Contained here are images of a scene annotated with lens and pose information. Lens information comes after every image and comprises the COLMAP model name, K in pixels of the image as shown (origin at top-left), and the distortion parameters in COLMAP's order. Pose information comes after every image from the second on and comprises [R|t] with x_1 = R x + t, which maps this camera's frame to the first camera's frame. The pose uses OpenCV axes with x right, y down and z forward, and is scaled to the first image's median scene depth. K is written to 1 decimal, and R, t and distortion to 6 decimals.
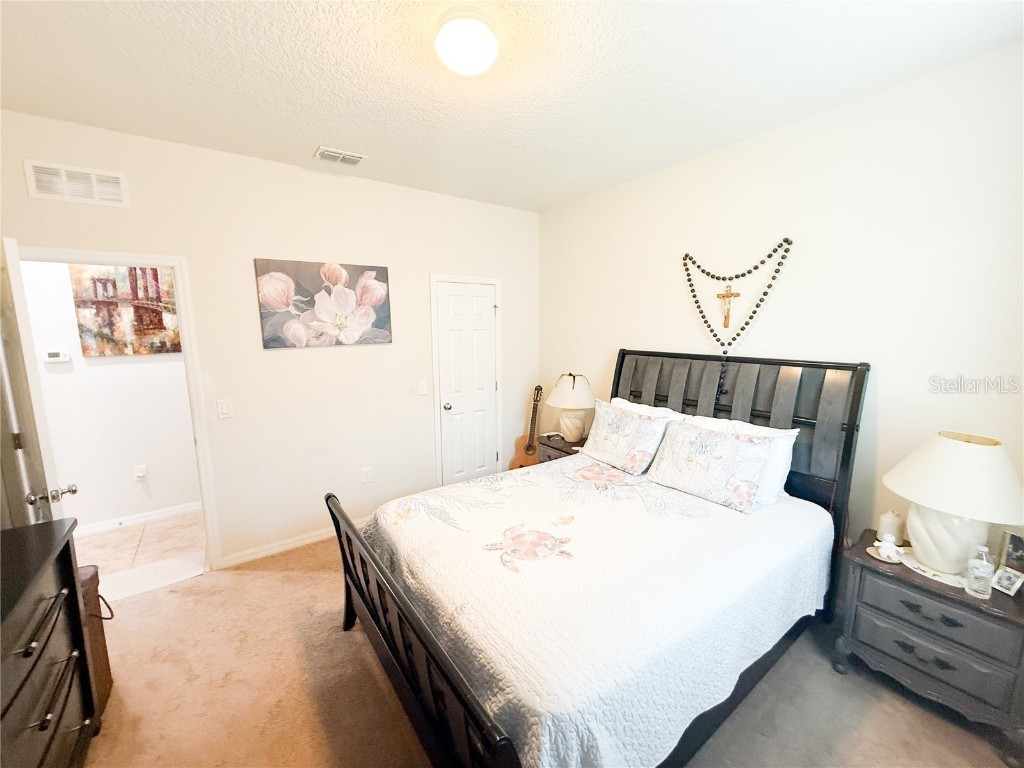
lens RADIAL K [[407.2, 0, 508.2], [0, 407.2, 382.6], [0, 0, 1]] dist [-0.000261, 0.000201]
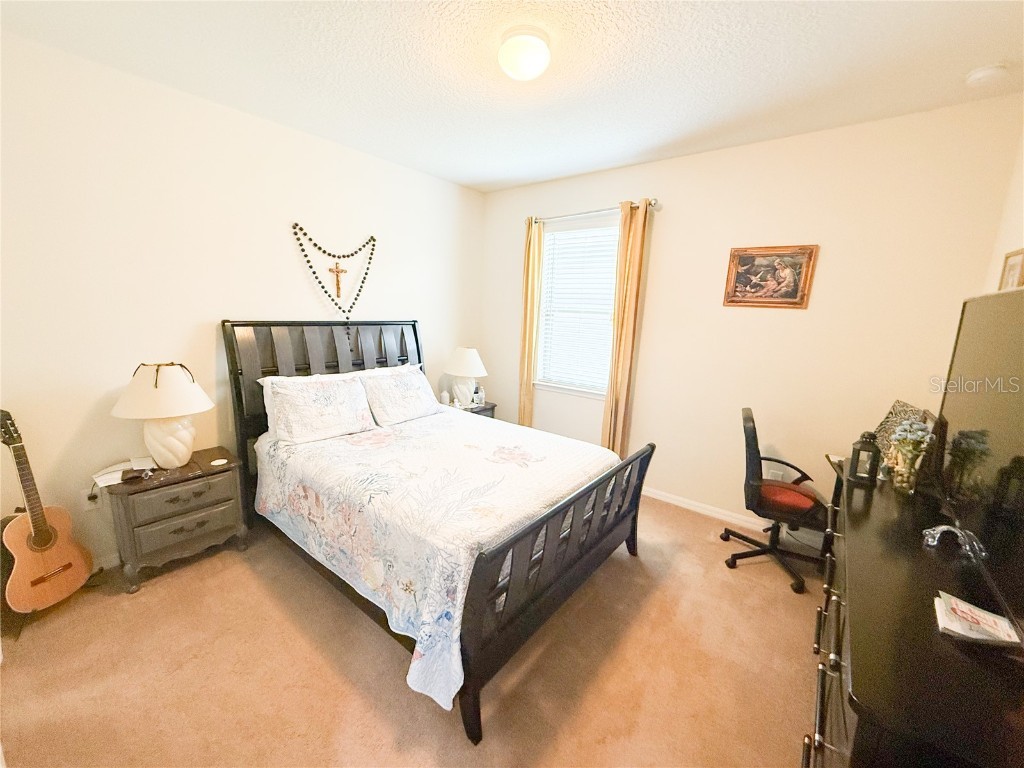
lens RADIAL K [[407.2, 0, 508.2], [0, 407.2, 382.6], [0, 0, 1]] dist [-0.000261, 0.000201]
pose [[-0.268517, -0.174163, 0.947399, -0.808765], [0.106703, 0.972089, 0.208945, -0.090783], [-0.957347, 0.157196, -0.242439, 0.871003]]
